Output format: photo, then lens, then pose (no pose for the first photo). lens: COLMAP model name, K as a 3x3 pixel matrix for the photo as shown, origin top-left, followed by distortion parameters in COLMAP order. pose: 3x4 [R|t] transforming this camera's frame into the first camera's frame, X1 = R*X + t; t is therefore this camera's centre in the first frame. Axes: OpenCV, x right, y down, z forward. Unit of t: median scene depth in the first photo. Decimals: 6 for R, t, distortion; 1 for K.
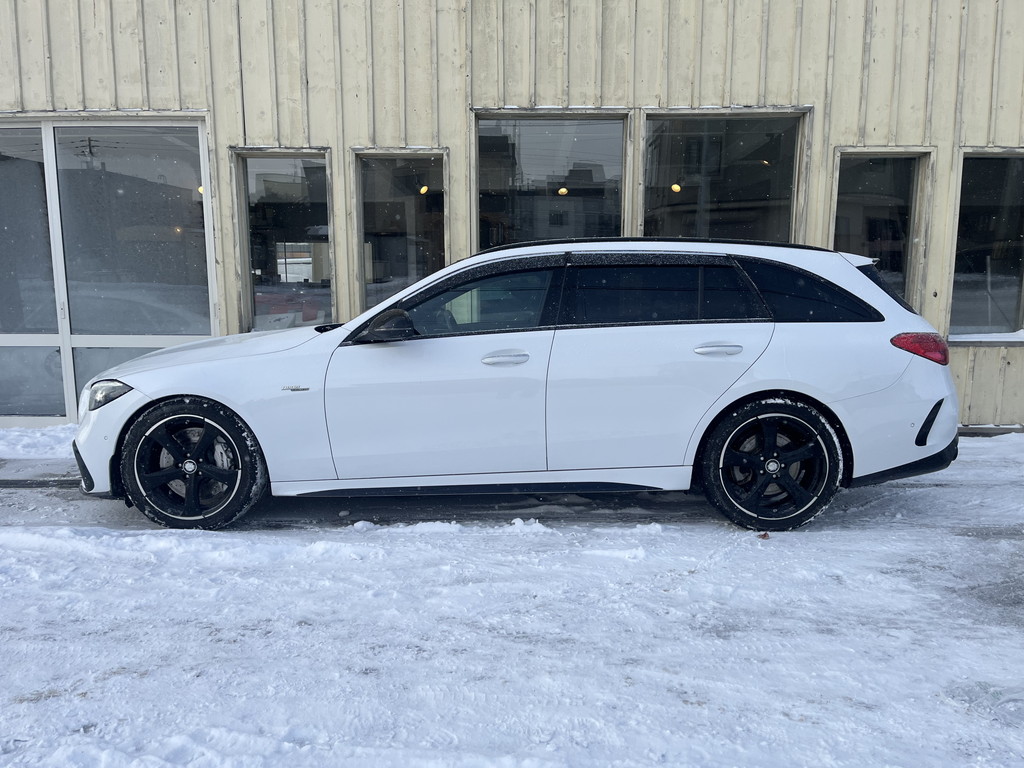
lens RADIAL K [[768.6, 0, 509.6], [0, 768.6, 387.6], [0, 0, 1]] dist [0.062350, -0.094545]
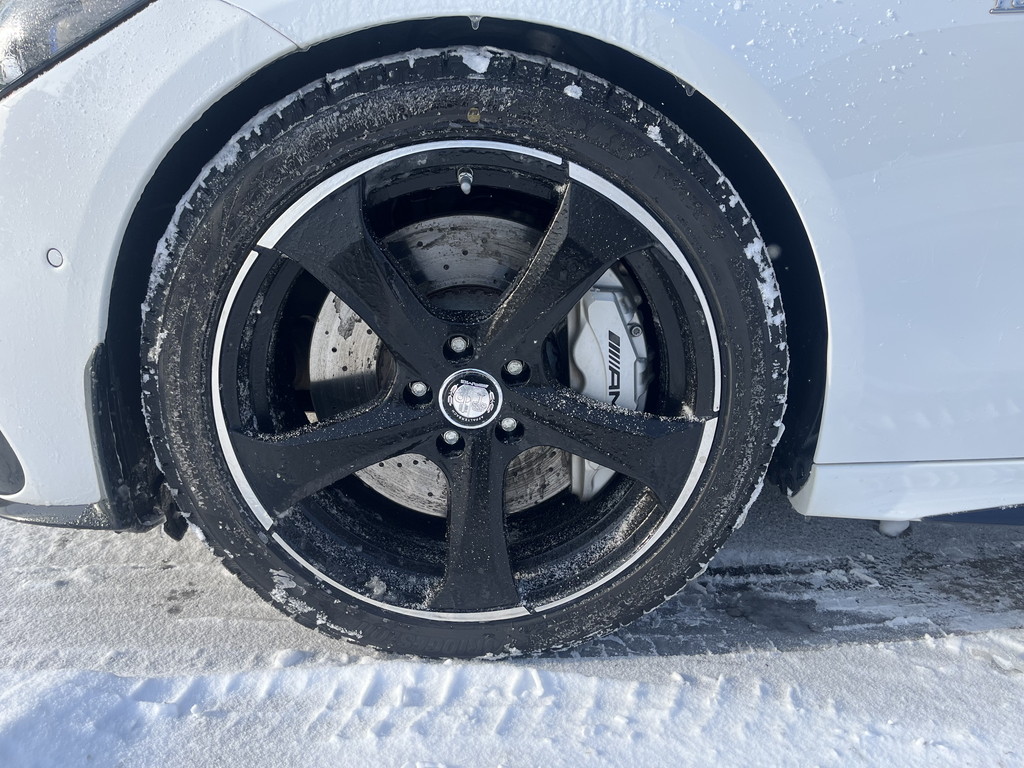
lens RADIAL K [[768.6, 0, 510.3], [0, 768.6, 381.7], [0, 0, 1]] dist [0.062350, -0.094545]
pose [[0.999168, 0.010747, 0.039340, -0.409095], [-0.019730, 0.971635, 0.235660, 0.046687], [-0.035692, -0.236240, 0.971039, 0.792170]]
